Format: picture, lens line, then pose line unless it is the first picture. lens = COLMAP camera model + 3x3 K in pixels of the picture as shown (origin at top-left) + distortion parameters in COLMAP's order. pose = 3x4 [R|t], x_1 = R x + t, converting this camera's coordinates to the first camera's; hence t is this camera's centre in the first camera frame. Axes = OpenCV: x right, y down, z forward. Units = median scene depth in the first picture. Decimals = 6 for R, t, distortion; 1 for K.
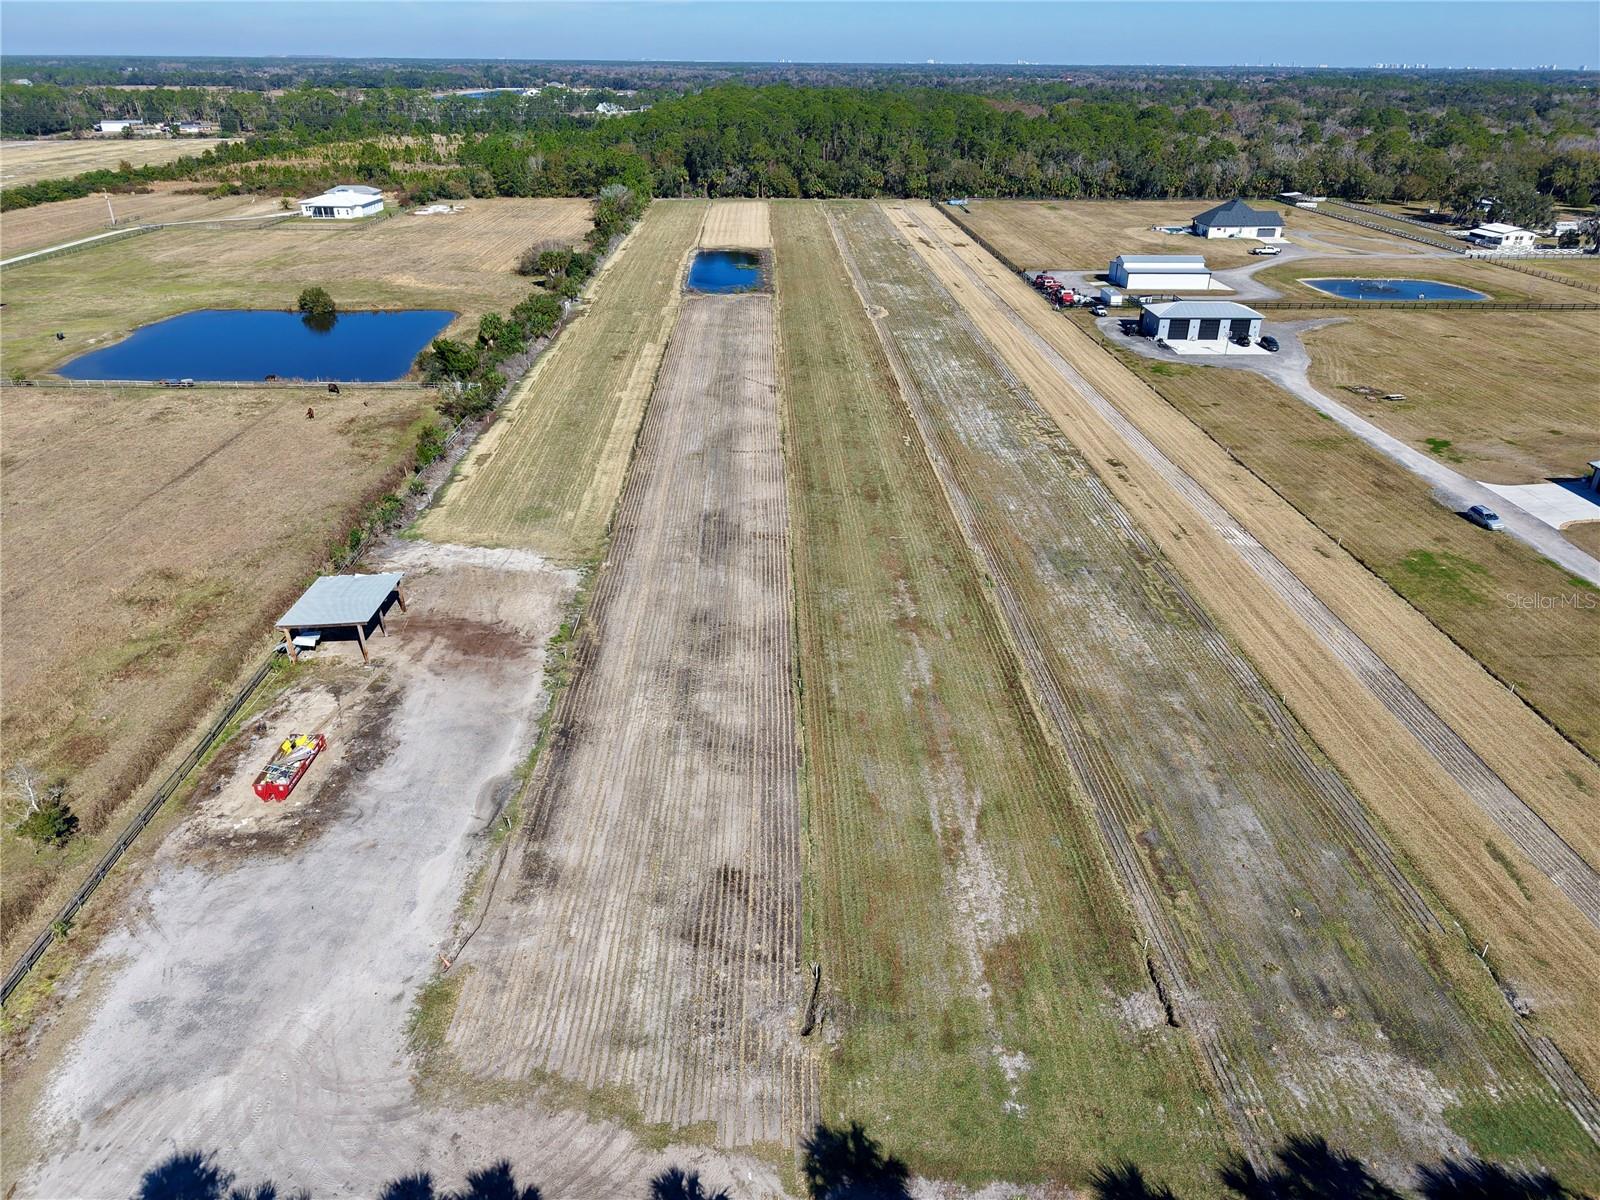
lens RADIAL K [[1066.4, 0, 801.0], [0, 1066.4, 607.8], [0, 0, 1]] dist [0.032261, -0.031390]
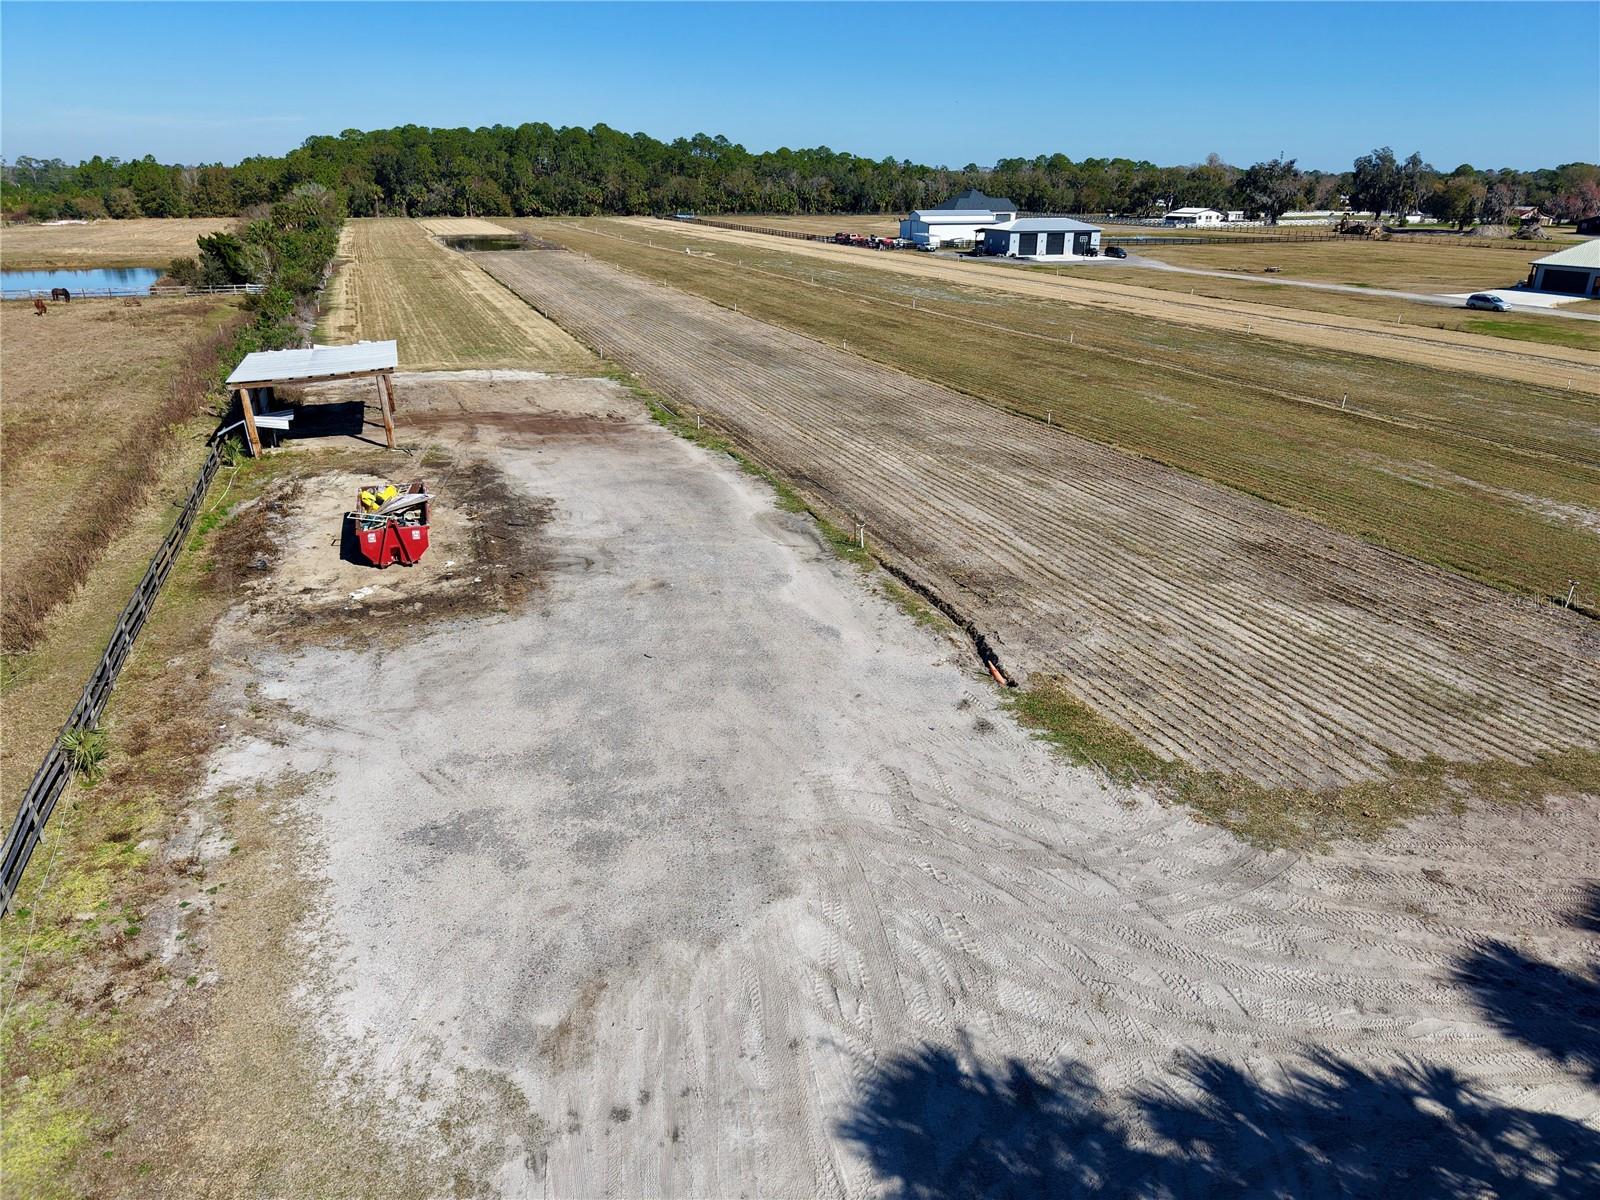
lens RADIAL K [[1069.4, 0, 800.0], [0, 1069.4, 600.0], [0, 0, 1]] dist [0.034960, -0.032047]
pose [[0.945896, -0.121855, 0.300720, -0.245887], [0.150286, 0.985928, -0.073208, 0.138936], [-0.287567, 0.114441, 0.950899, 0.240177]]
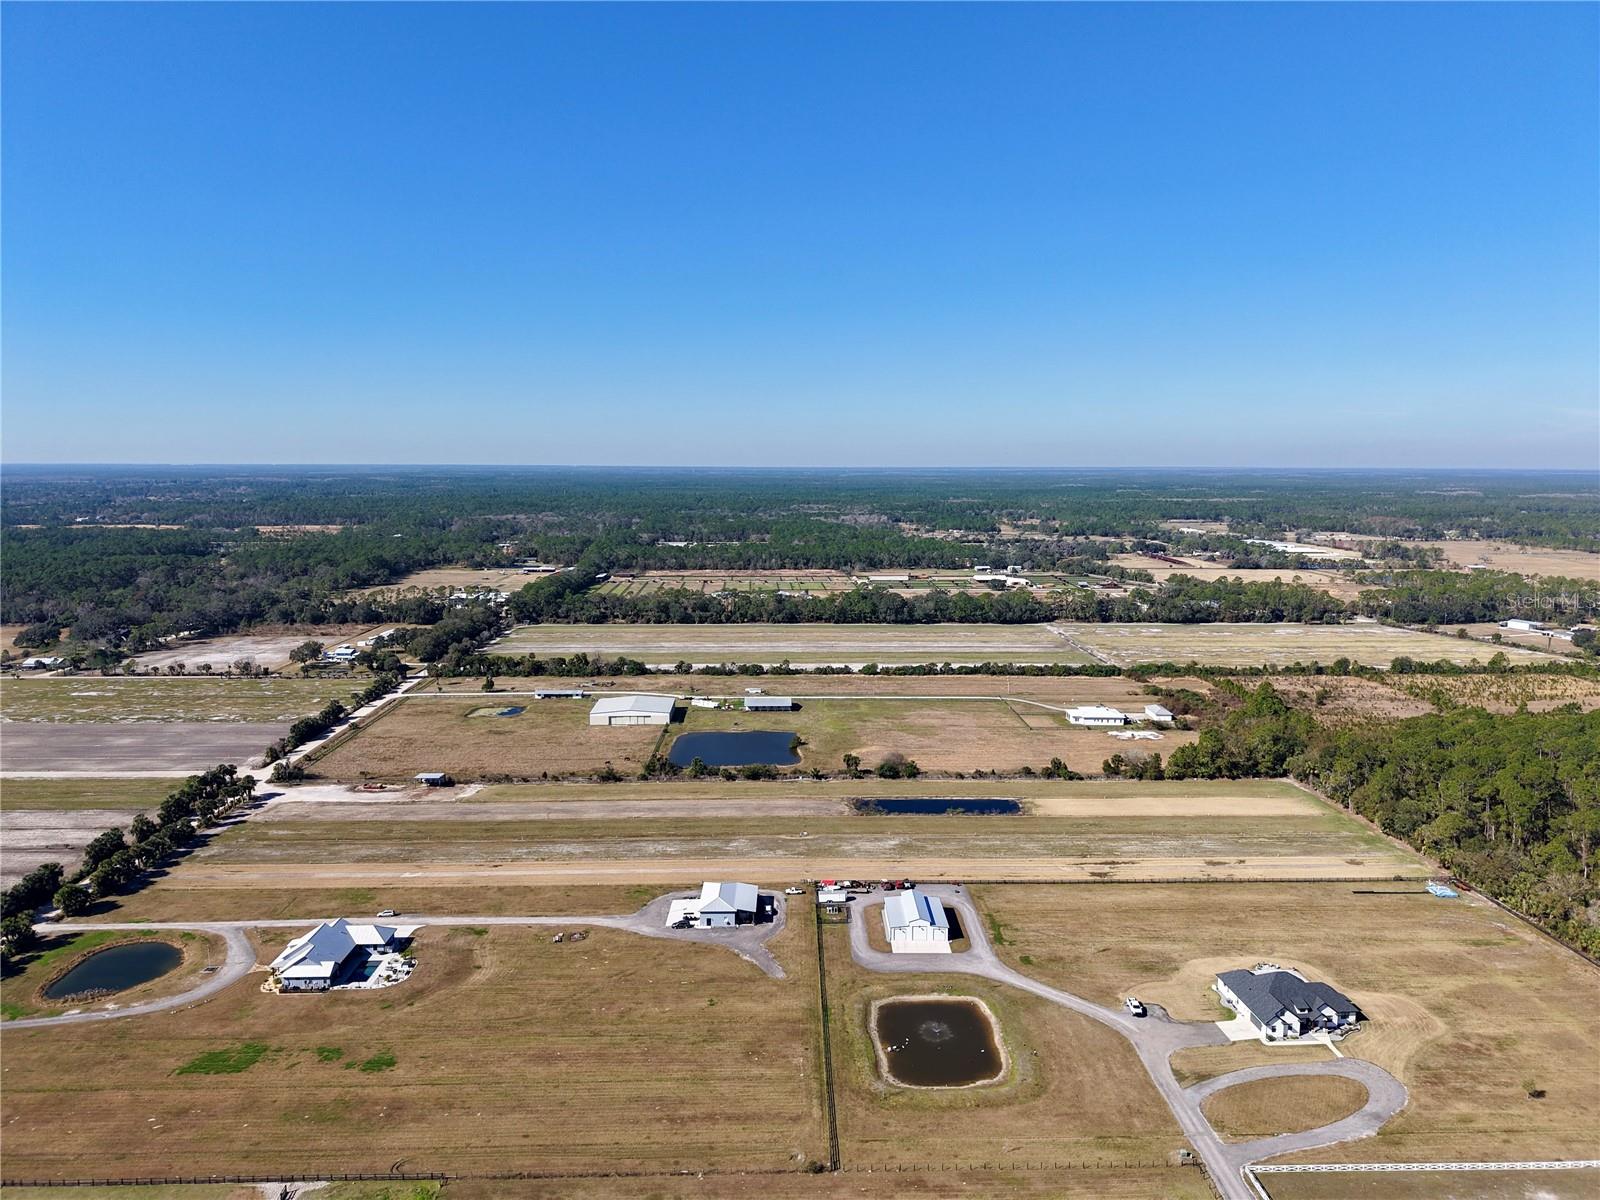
lens RADIAL K [[1069.4, 0, 800.0], [0, 1069.4, 600.0], [0, 0, 1]] dist [0.034960, -0.032047]
pose [[-0.009465, 0.120558, -0.992661, 2.555067], [-0.457200, 0.882344, 0.111519, -1.216368], [0.889314, 0.454900, 0.046768, 1.205441]]
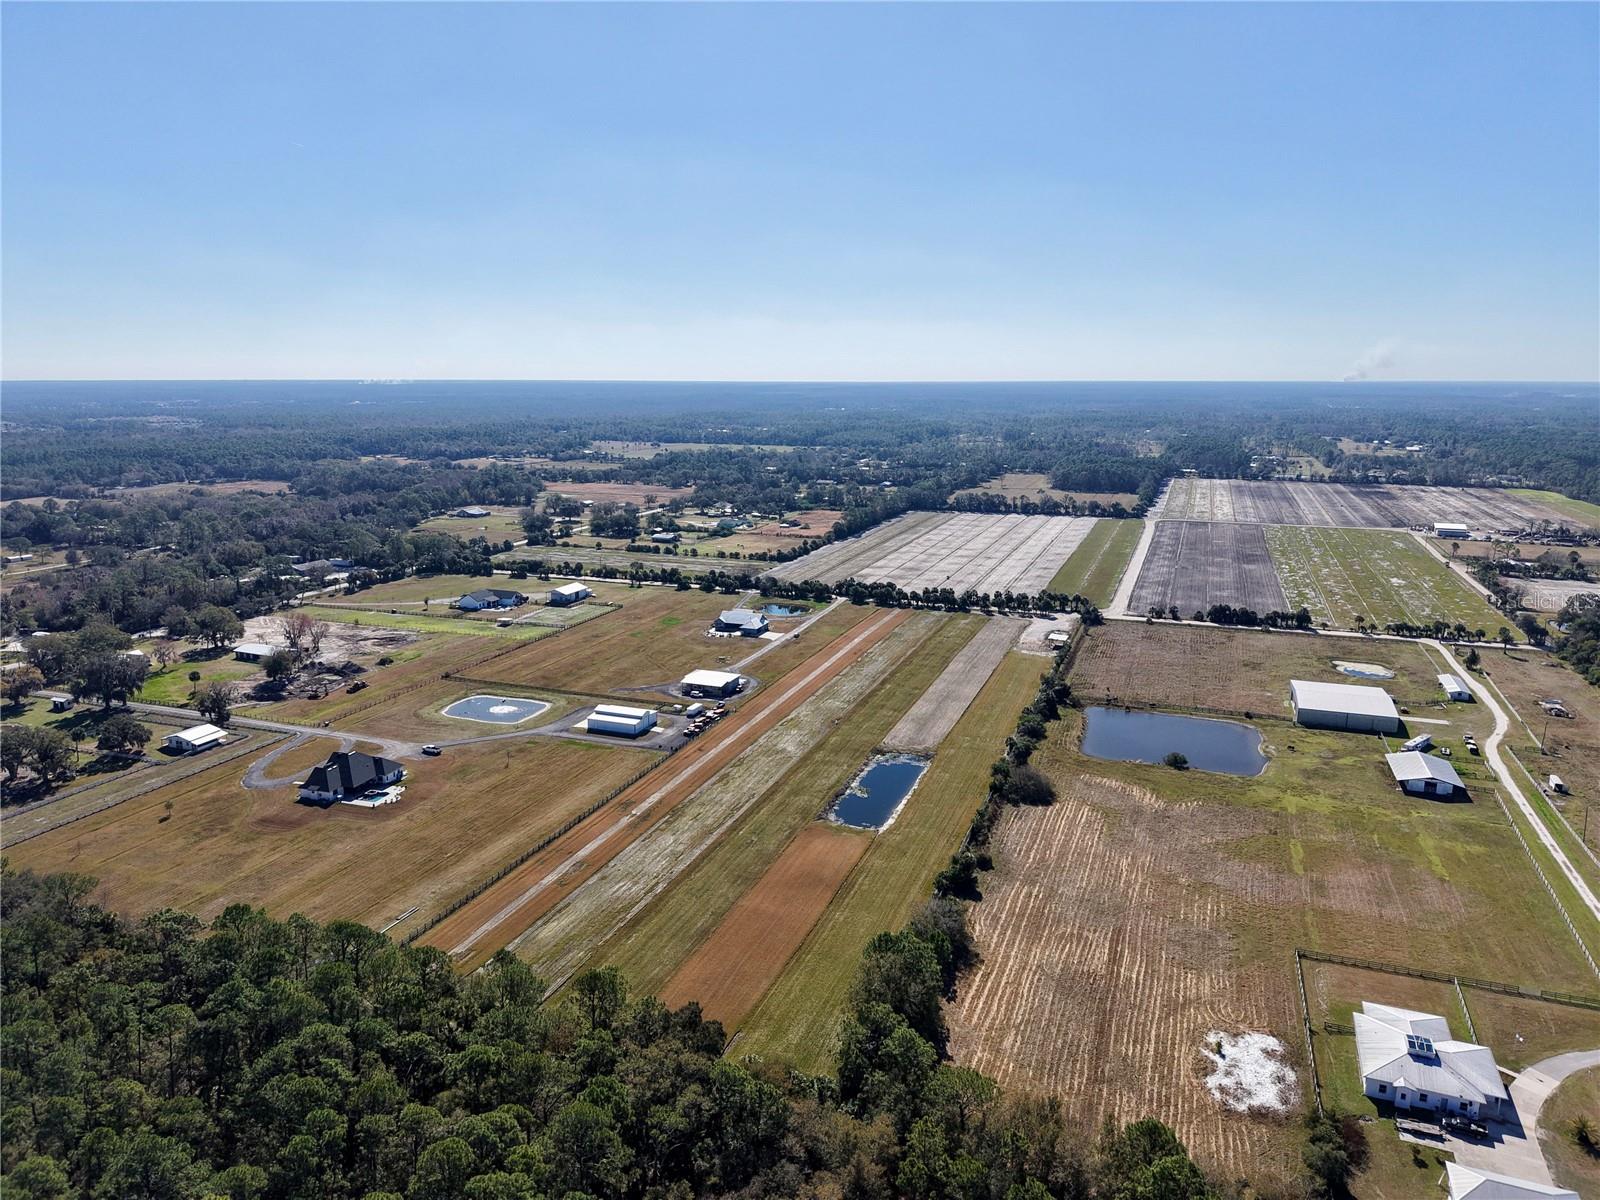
lens RADIAL K [[1065.9, 0, 800.0], [0, 1065.9, 600.0], [0, 0, 1]] dist [0.076709, -0.100666]
pose [[-0.922954, -0.085877, 0.375207, -0.802013], [0.170155, 0.783342, 0.597849, -2.317485], [-0.345257, 0.615630, -0.708376, 3.339701]]
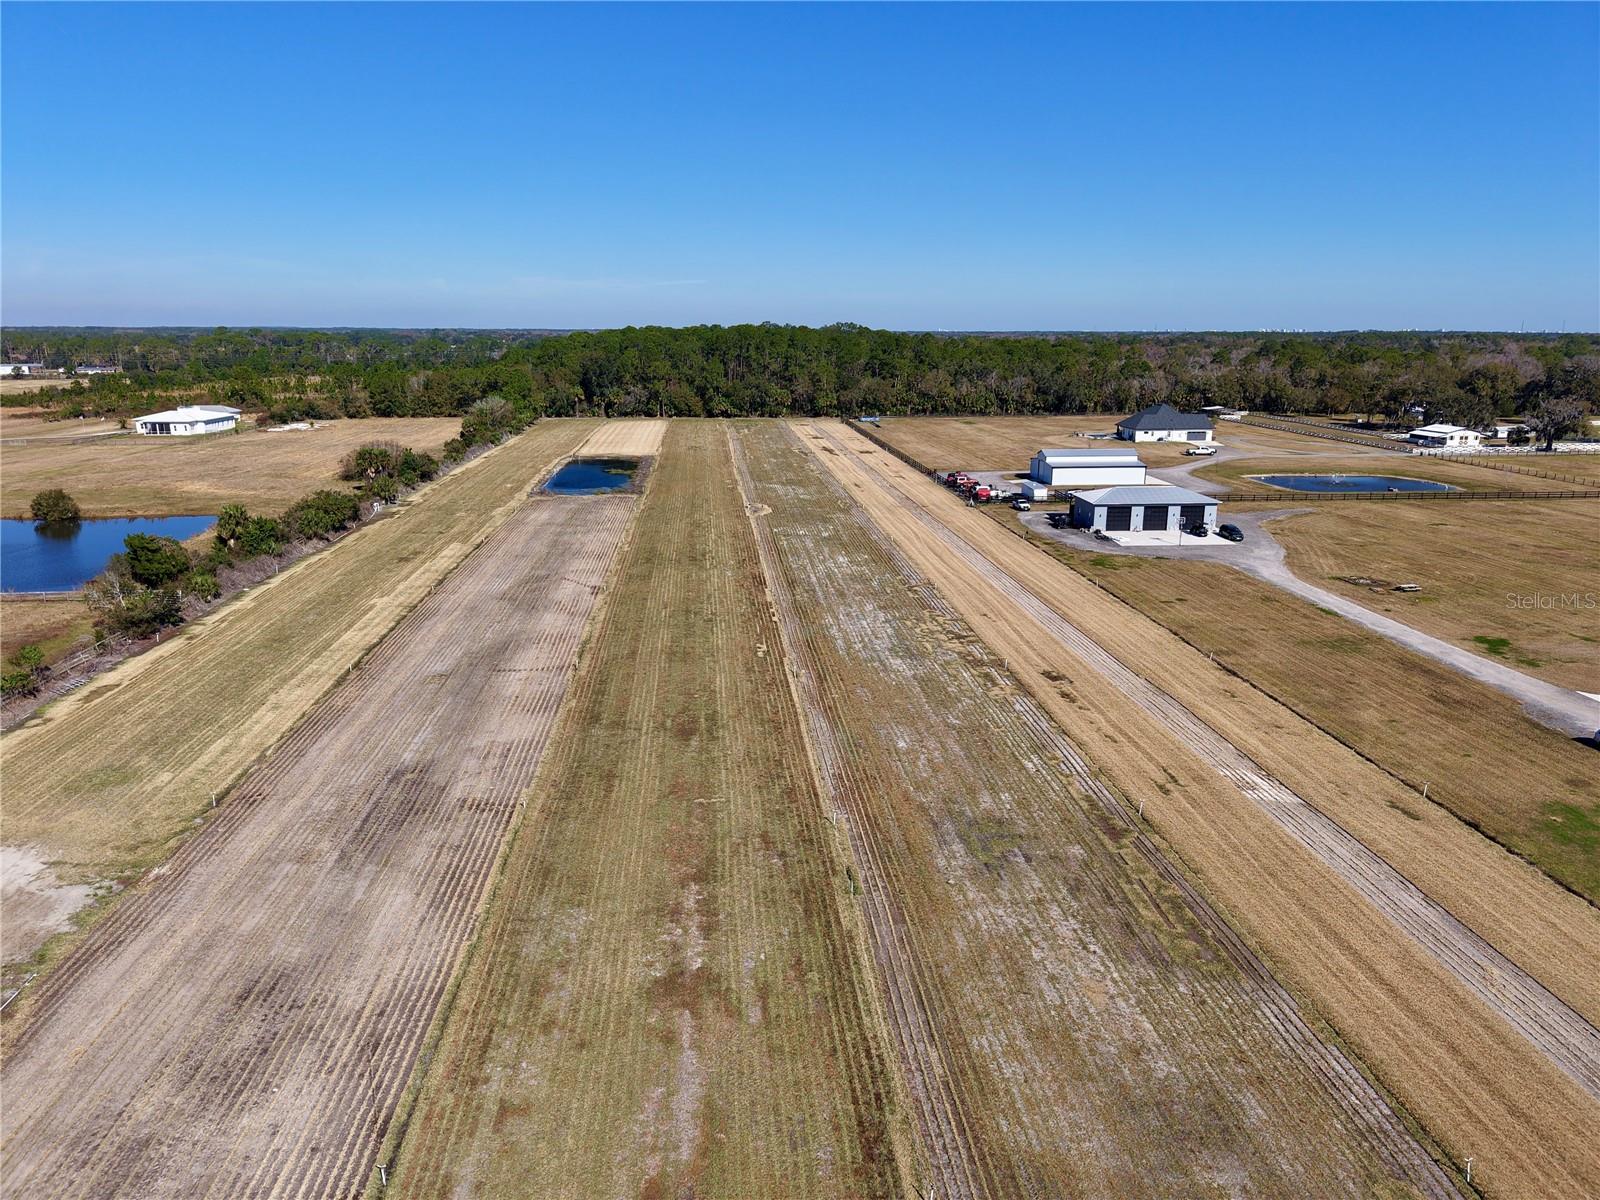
lens RADIAL K [[1049.1, 0, 803.1], [0, 1049.1, 646.6], [0, 0, 1]] dist [0.082963, -0.114440]
pose [[0.998410, -0.020904, 0.052353, 0.095699], [0.030025, 0.983203, -0.180031, -0.036566], [-0.047711, 0.181316, 0.982267, 0.334141]]
